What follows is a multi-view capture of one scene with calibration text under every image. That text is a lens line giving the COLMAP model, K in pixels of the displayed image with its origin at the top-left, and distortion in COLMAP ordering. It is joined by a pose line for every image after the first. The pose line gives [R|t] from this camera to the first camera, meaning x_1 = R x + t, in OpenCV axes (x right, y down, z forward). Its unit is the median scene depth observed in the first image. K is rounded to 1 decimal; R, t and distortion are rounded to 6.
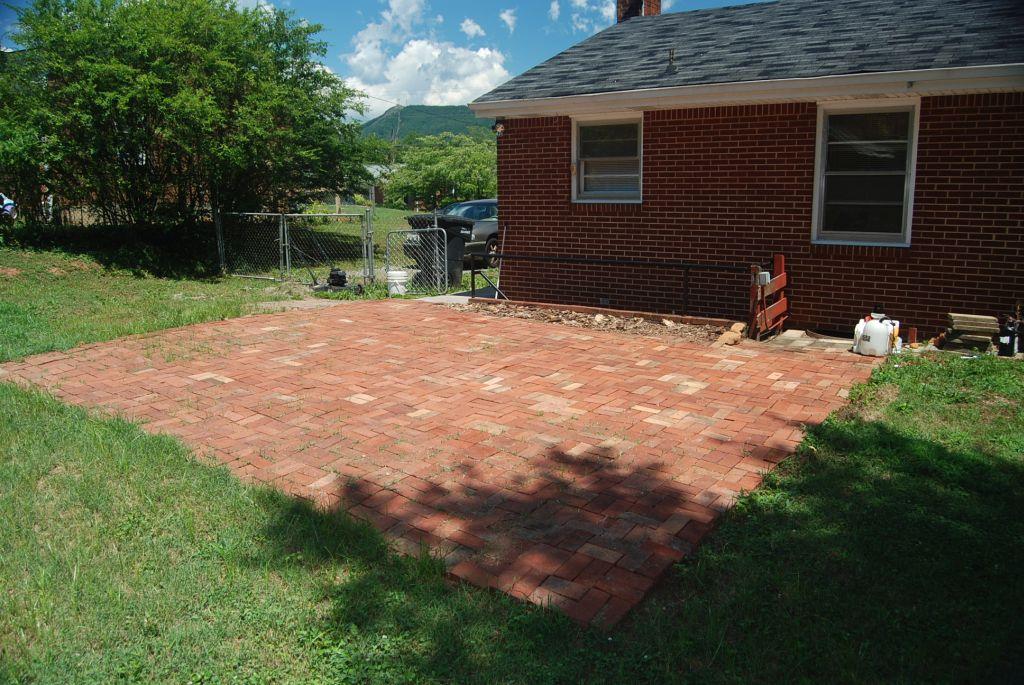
lens RADIAL K [[808.6, 0, 512.0], [0, 808.6, 342.5], [0, 0, 1]] dist [-0.091935, 0.051305]
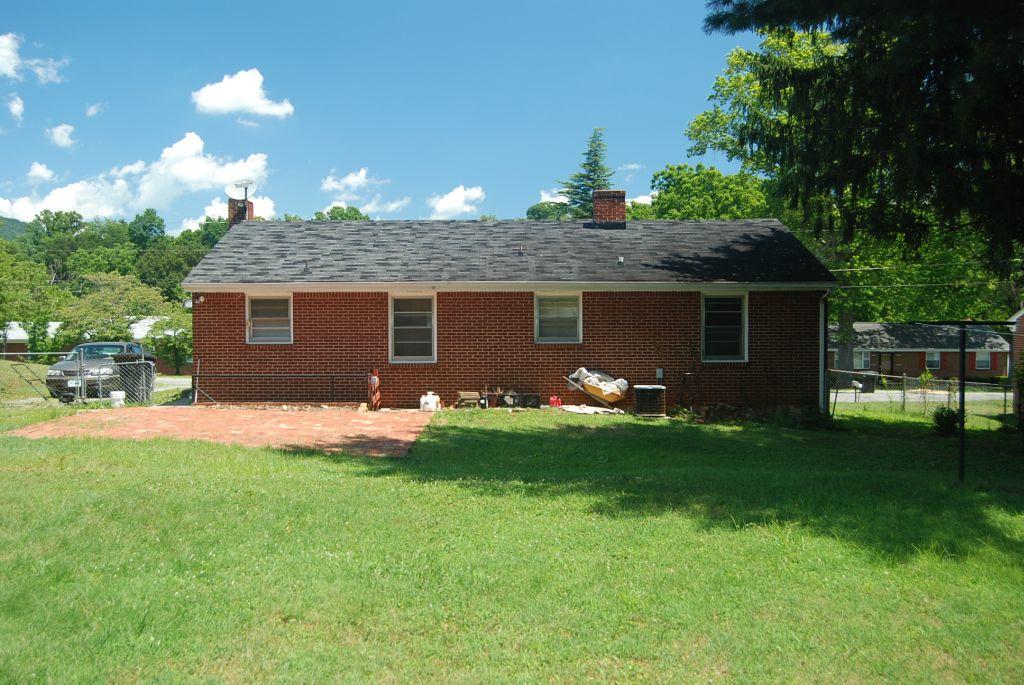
lens RADIAL K [[1002.7, 0, 512.0], [0, 1002.7, 342.5], [0, 0, 1]] dist [0.000725, -0.000042]
pose [[0.814413, -0.003728, 0.580273, -0.798808], [0.103880, 0.984763, -0.139469, 0.197949], [-0.570911, 0.173864, 0.802391, -1.139008]]
